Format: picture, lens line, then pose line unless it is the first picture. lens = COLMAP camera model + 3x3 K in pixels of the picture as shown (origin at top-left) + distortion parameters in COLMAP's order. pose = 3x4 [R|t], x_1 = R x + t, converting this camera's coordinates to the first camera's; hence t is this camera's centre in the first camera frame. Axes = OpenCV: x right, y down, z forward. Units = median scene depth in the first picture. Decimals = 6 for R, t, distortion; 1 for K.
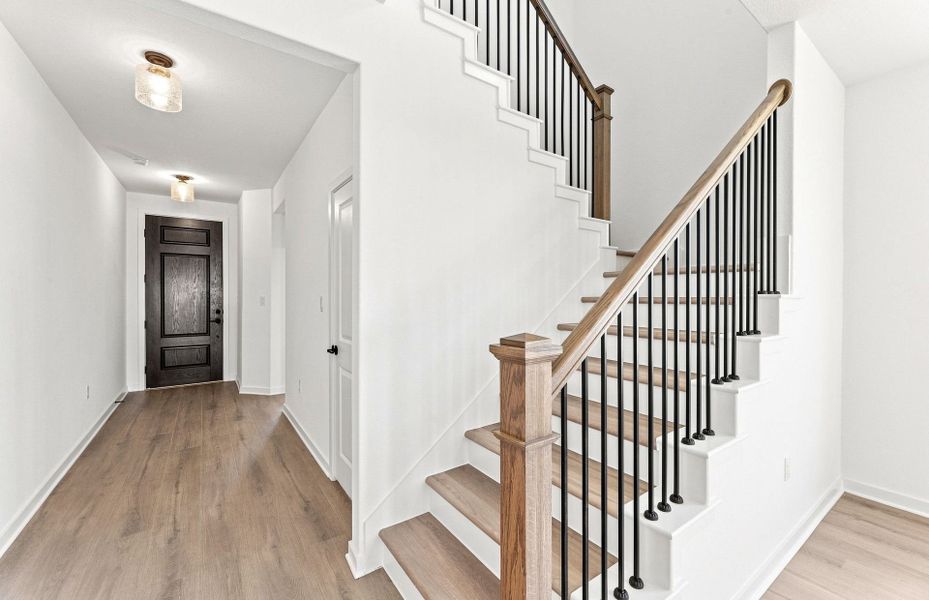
lens RADIAL K [[369.4, 0, 459.6], [0, 369.4, 297.4], [0, 0, 1]] dist [-0.000359, 0.000089]
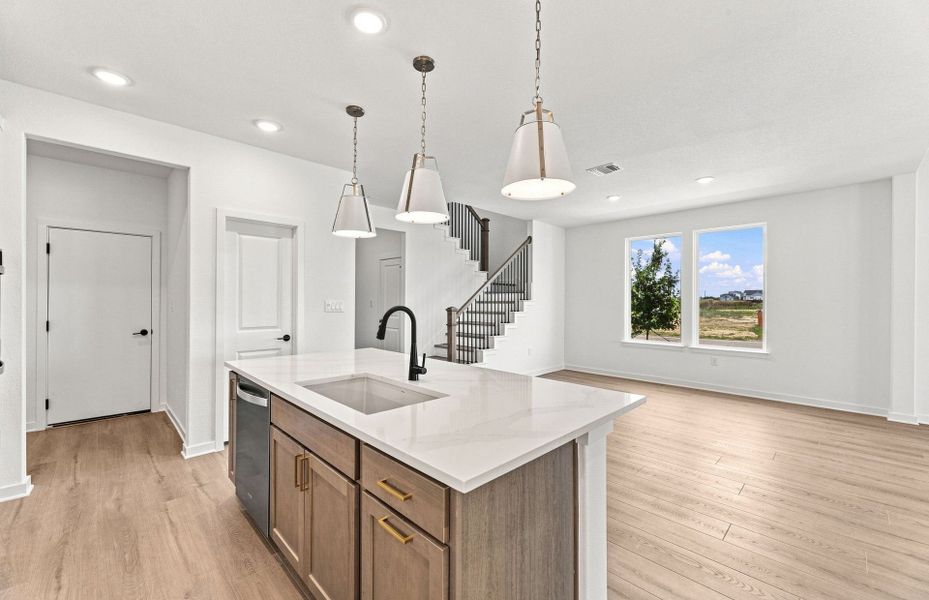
lens RADIAL K [[375.8, 0, 462.6], [0, 375.8, 300.3], [0, 0, 1]] dist [-0.000536, 0.000296]
pose [[0.985325, -0.000094, 0.170690, -0.249465], [0.001791, 0.999950, -0.009791, 0.020003], [-0.170681, 0.009953, 0.985276, -1.819750]]
